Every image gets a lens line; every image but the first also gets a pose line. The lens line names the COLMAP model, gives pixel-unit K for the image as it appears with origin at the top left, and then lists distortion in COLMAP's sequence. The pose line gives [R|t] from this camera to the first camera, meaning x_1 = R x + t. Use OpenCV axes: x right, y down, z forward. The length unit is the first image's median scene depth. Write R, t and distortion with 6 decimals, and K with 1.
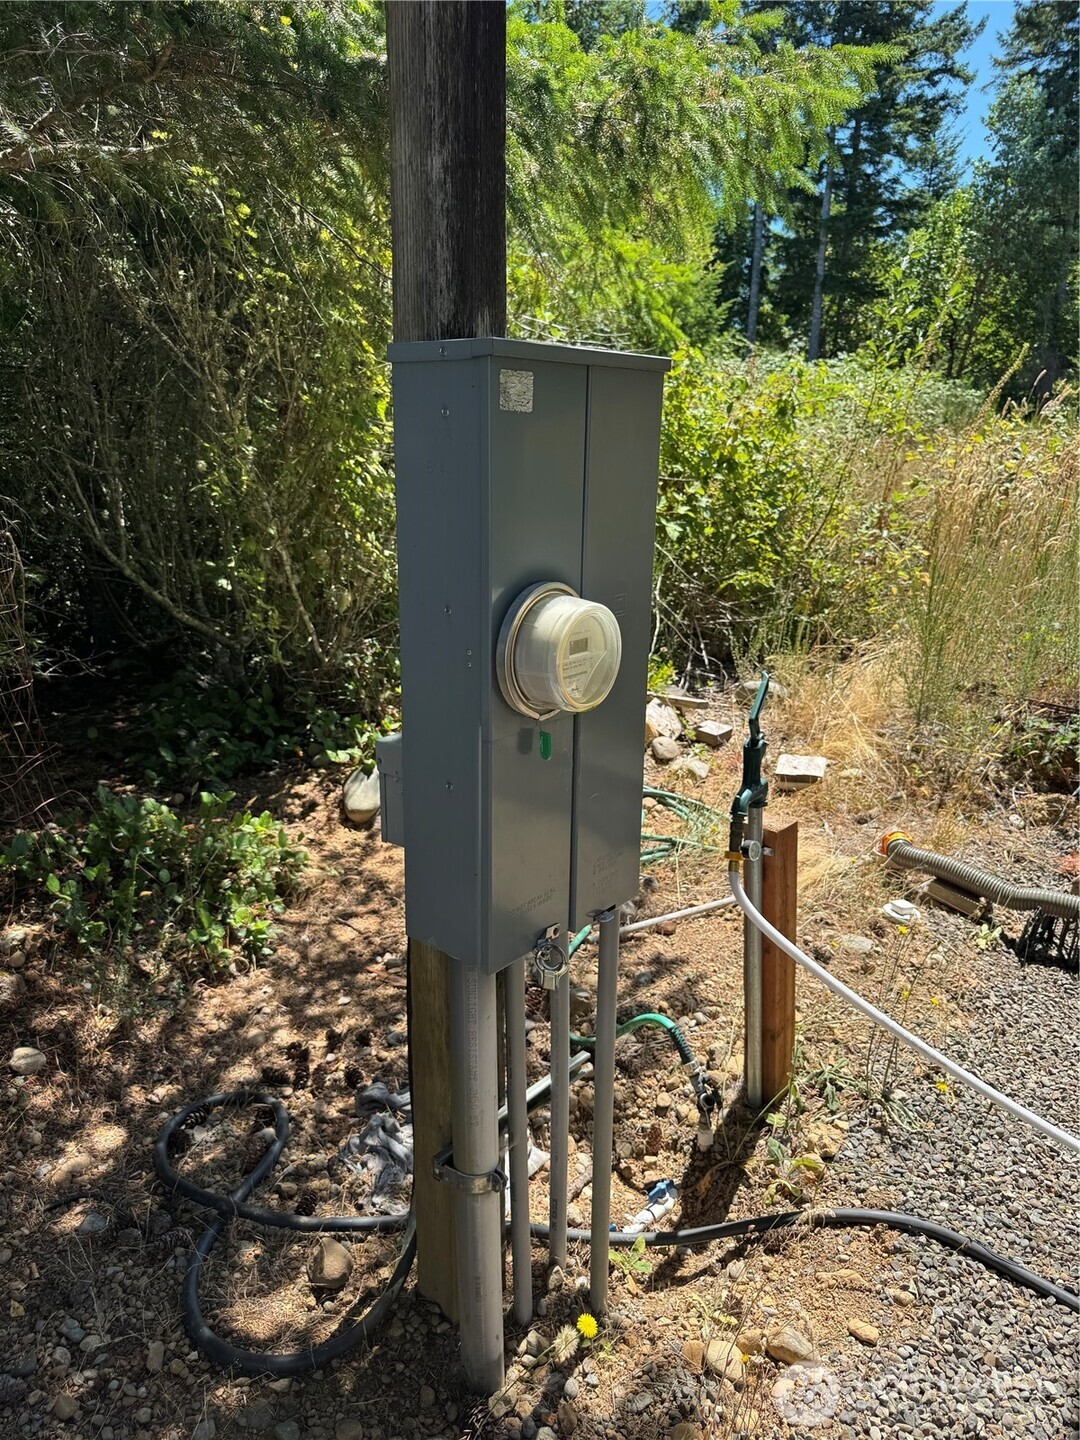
lens RADIAL K [[1030.6, 0, 538.6], [0, 1030.6, 719.5], [0, 0, 1]] dist [0.003069, -0.006454]
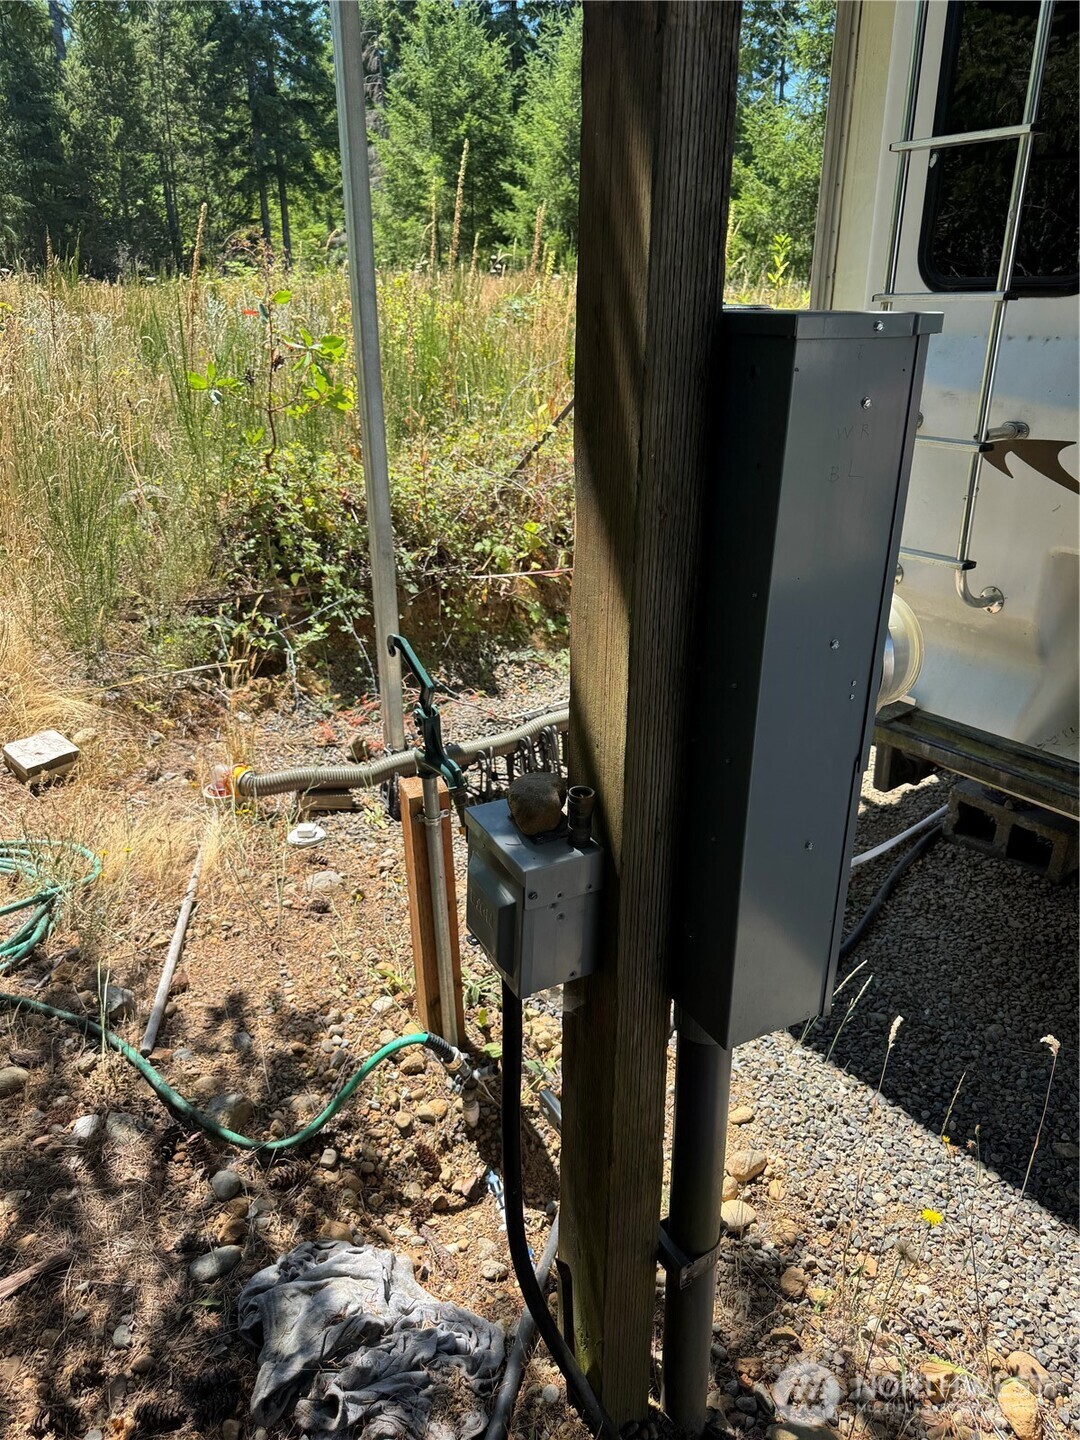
lens RADIAL K [[1030.6, 0, 539.0], [0, 1030.6, 719.7], [0, 0, 1]] dist [0.003069, -0.006454]
pose [[0.389952, -0.368313, 0.843968, -0.469168], [0.257934, 0.923524, 0.283854, -0.184074], [-0.883972, 0.106999, 0.455131, 0.439869]]
